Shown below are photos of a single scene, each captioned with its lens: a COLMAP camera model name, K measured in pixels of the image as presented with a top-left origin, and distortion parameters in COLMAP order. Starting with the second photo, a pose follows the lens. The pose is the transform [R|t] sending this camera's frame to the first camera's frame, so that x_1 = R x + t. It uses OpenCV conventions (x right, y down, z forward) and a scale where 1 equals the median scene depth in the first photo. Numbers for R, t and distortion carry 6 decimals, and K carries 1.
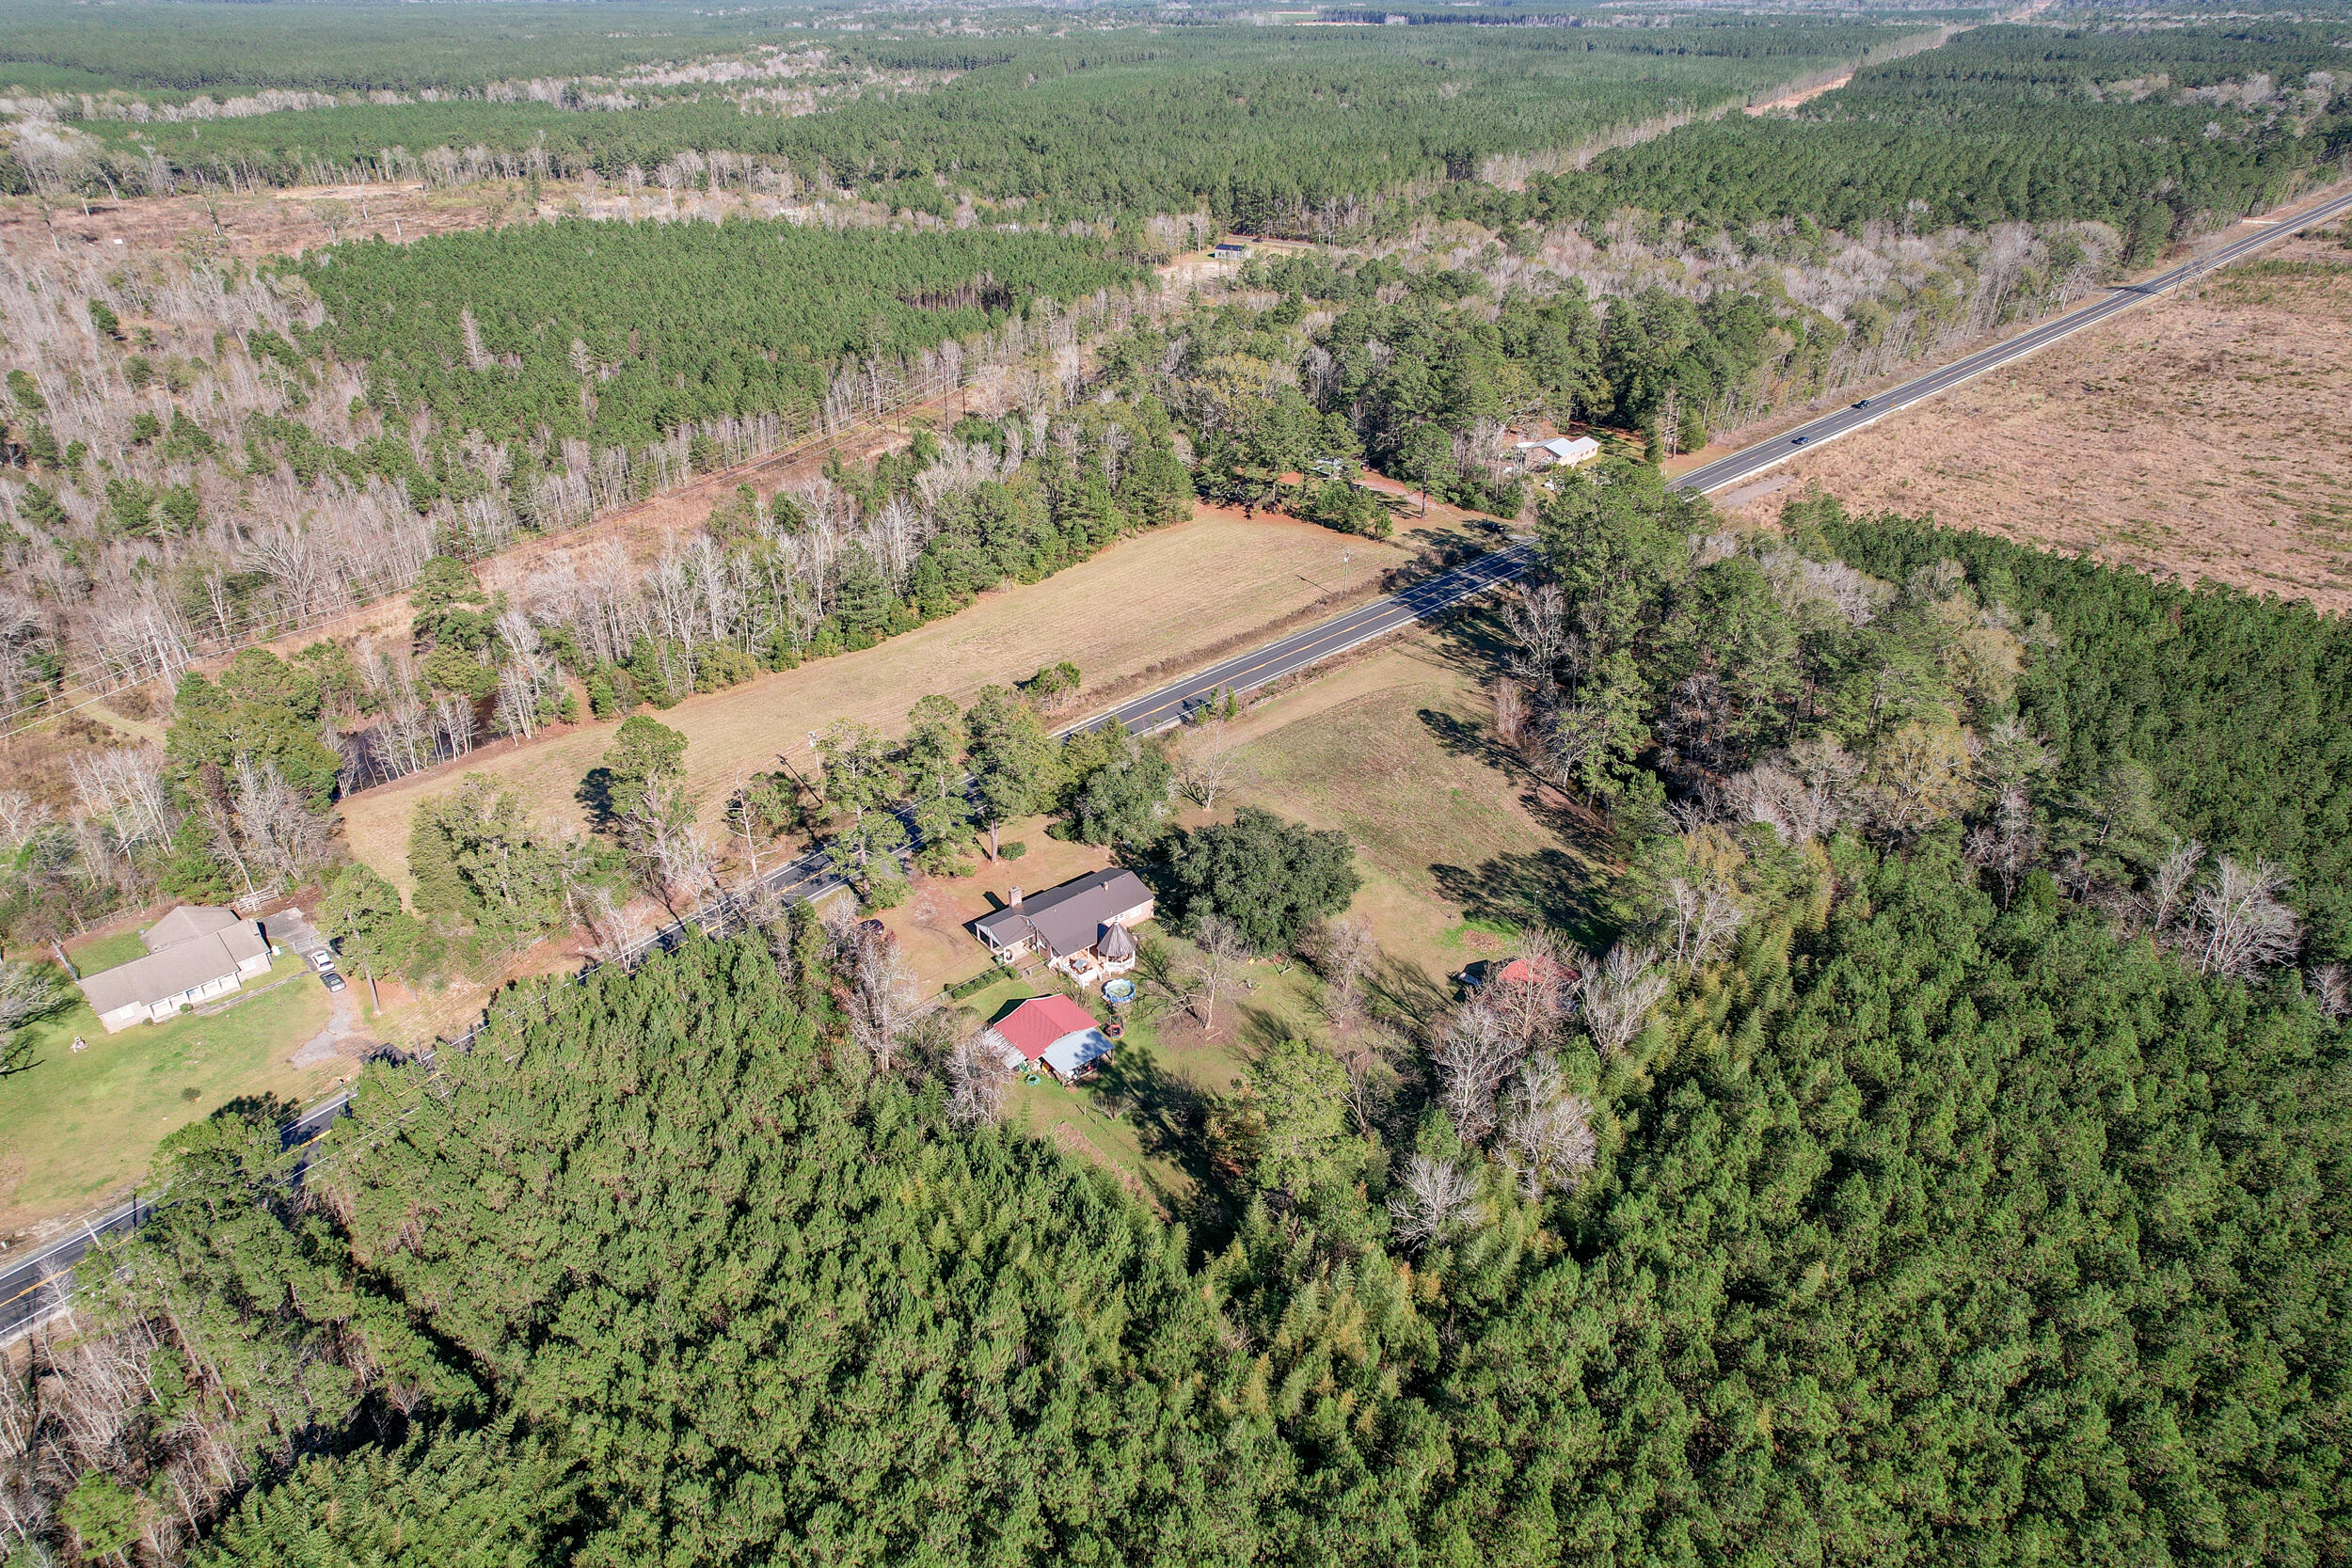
lens RADIAL K [[1483.5, 0, 1170.2], [0, 1483.5, 826.0], [0, 0, 1]] dist [-0.048451, 0.063555]
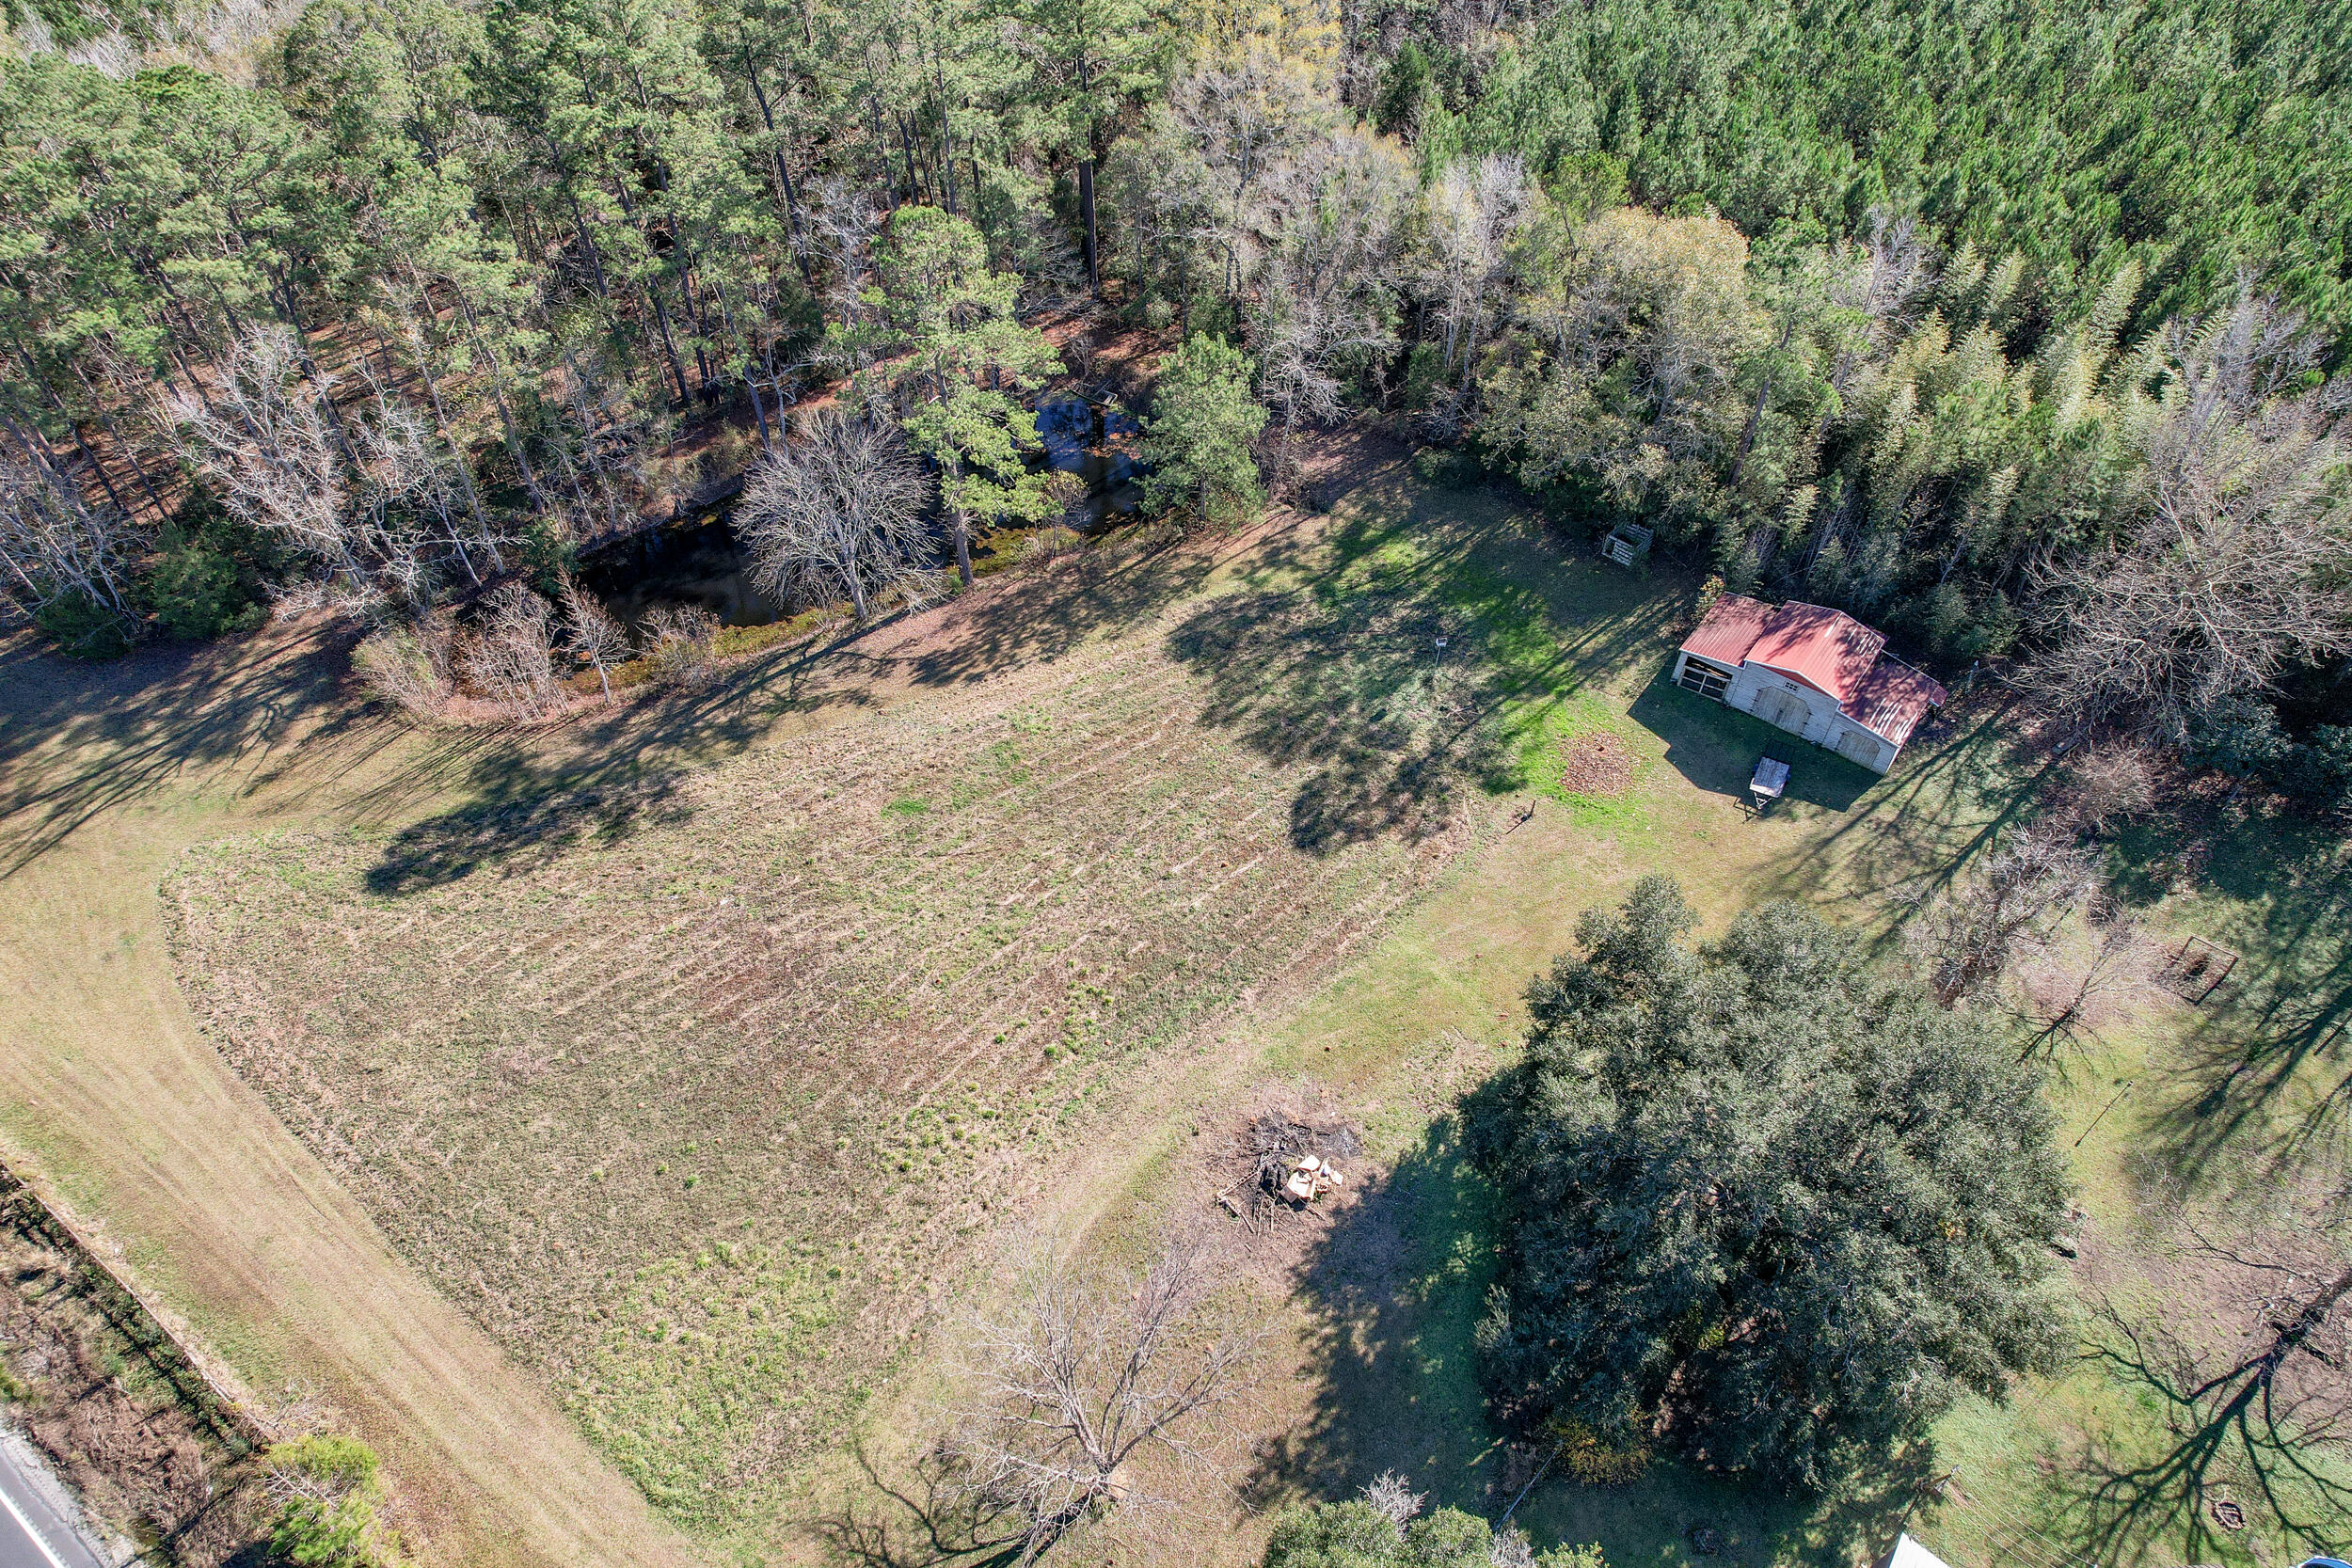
lens RADIAL K [[1501.2, 0, 1184.5], [0, 1501.2, 790.5], [0, 0, 1]] dist [-0.051095, 0.081850]
pose [[-0.161914, -0.734809, 0.658665, -0.047559], [0.502715, 0.512944, 0.695821, -0.192869], [-0.849153, 0.443783, 0.286347, 0.641885]]
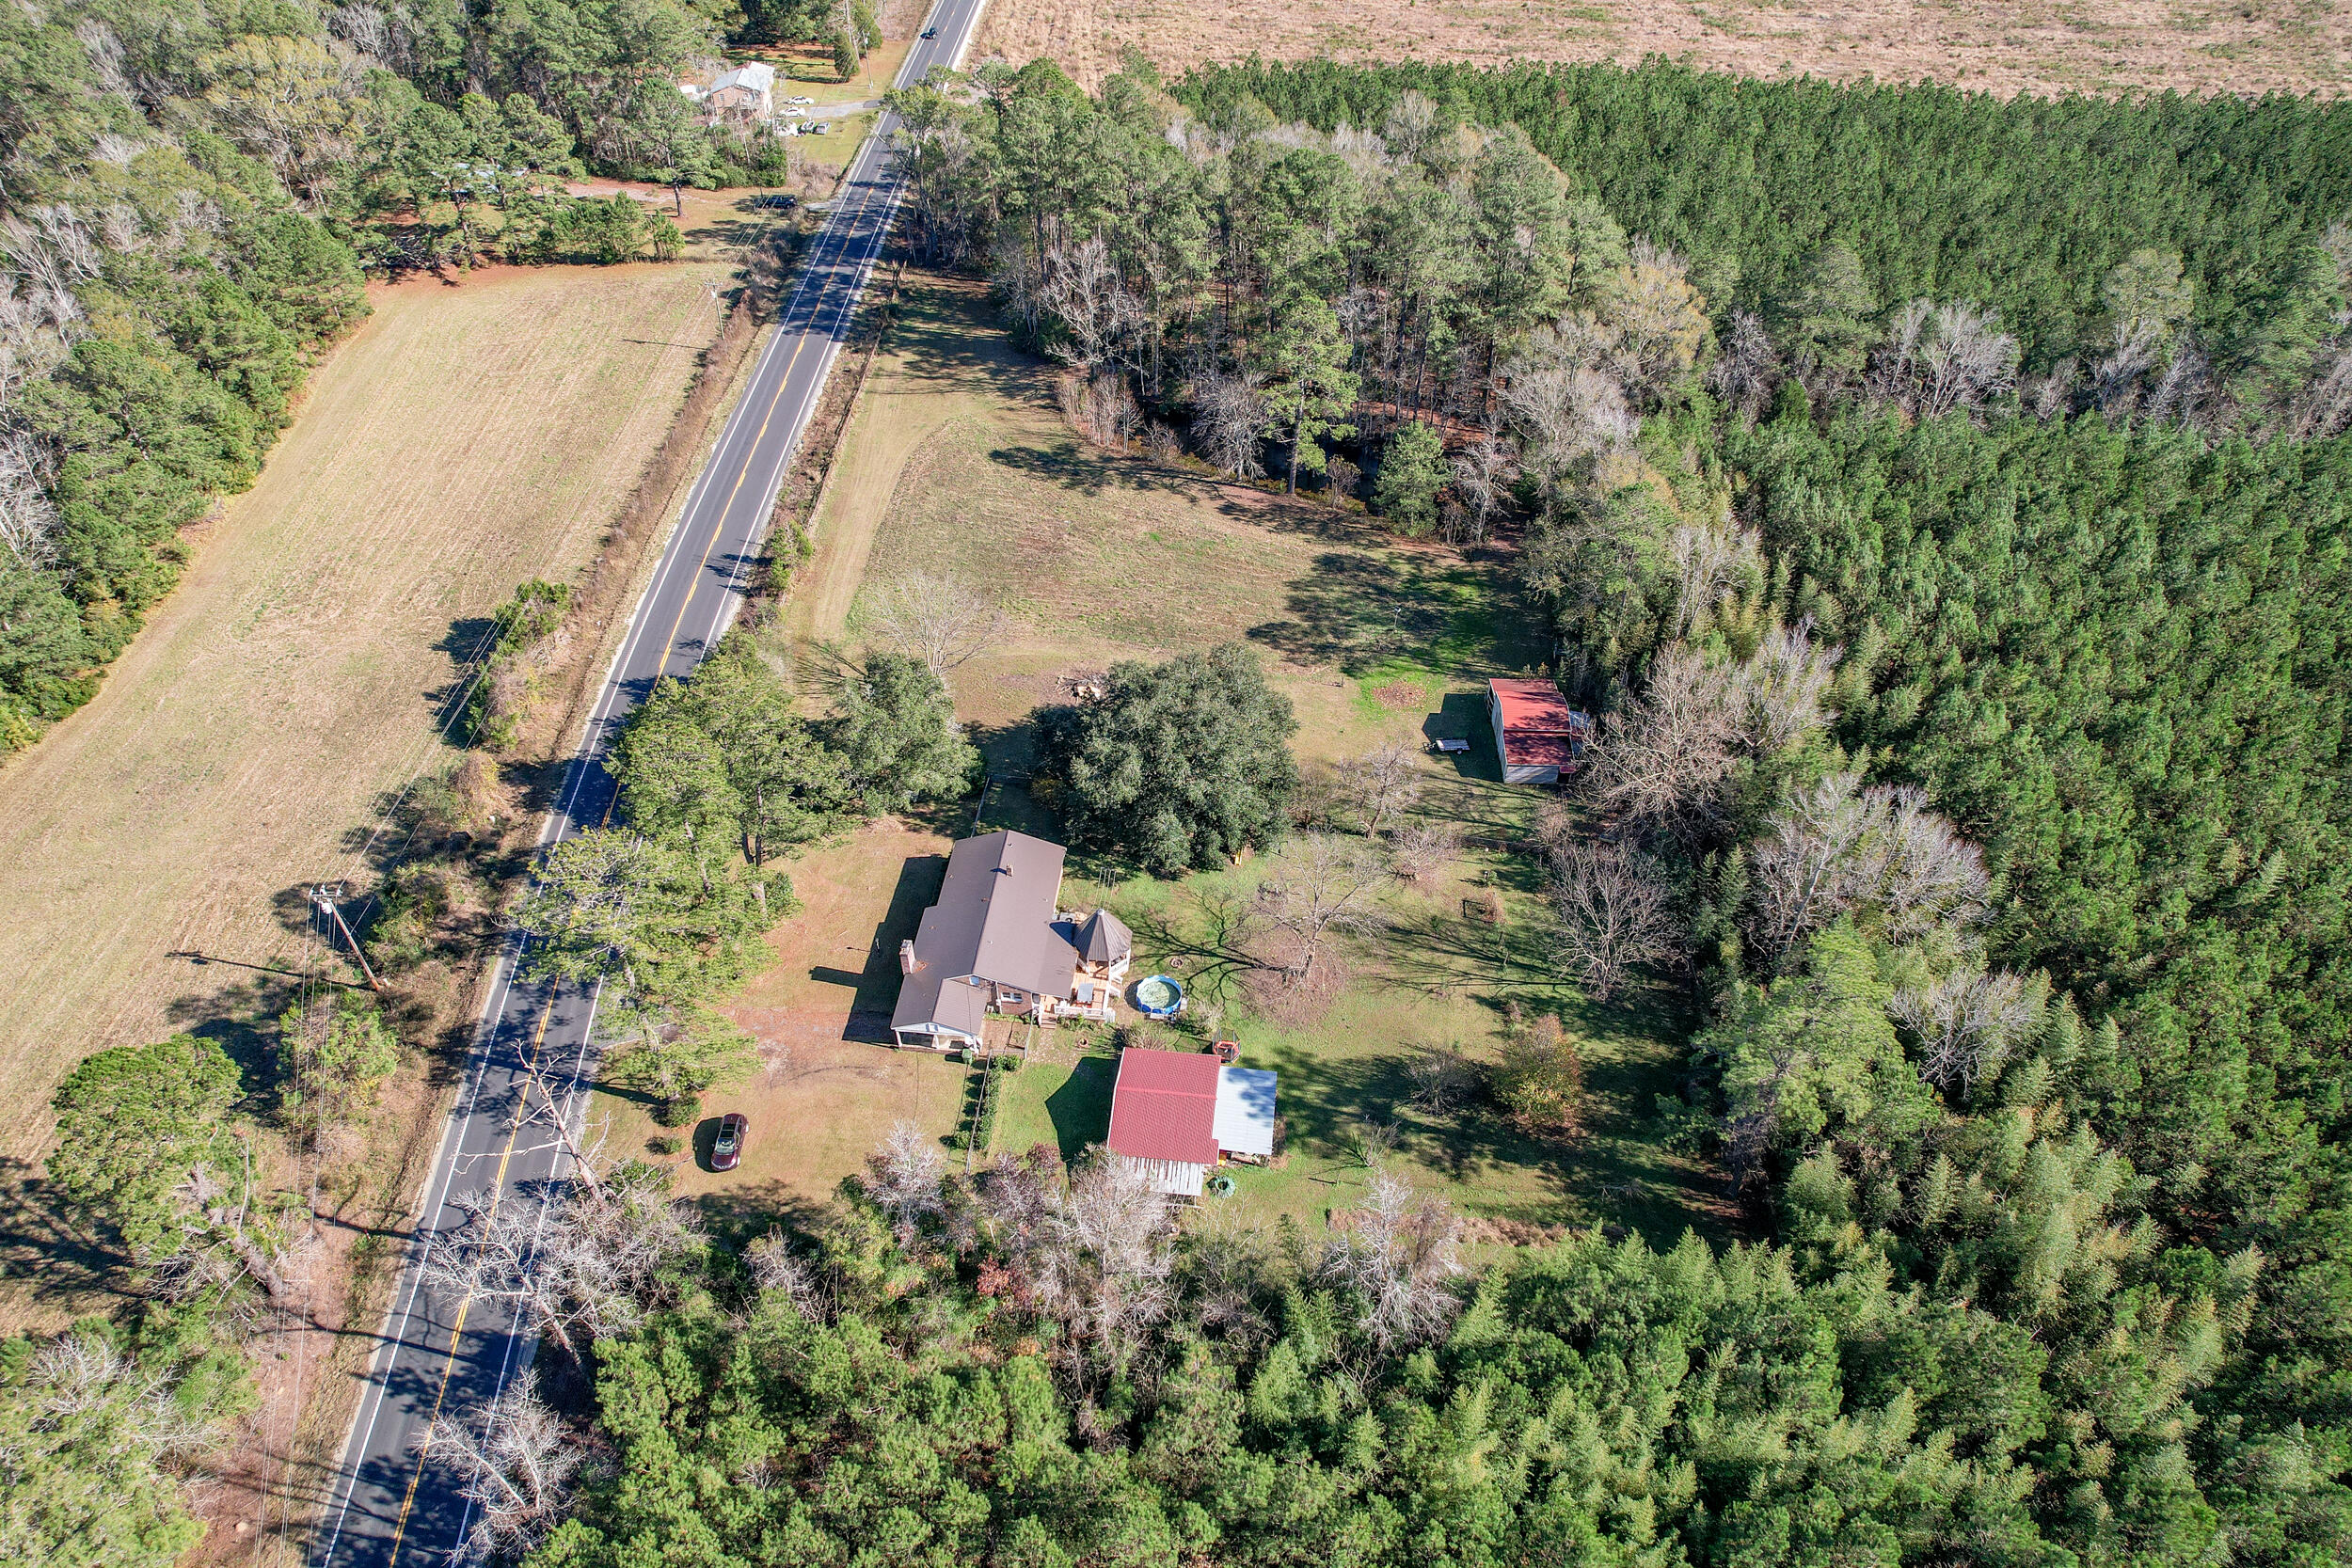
lens RADIAL K [[1510.5, 0, 1176.0], [0, 1510.5, 784.0], [0, 0, 1]] dist [-0.046234, 0.072954]
pose [[0.706577, -0.466819, 0.531816, -0.216181], [0.355016, 0.883965, 0.304251, -0.111348], [-0.612137, -0.026174, 0.790318, 0.281225]]
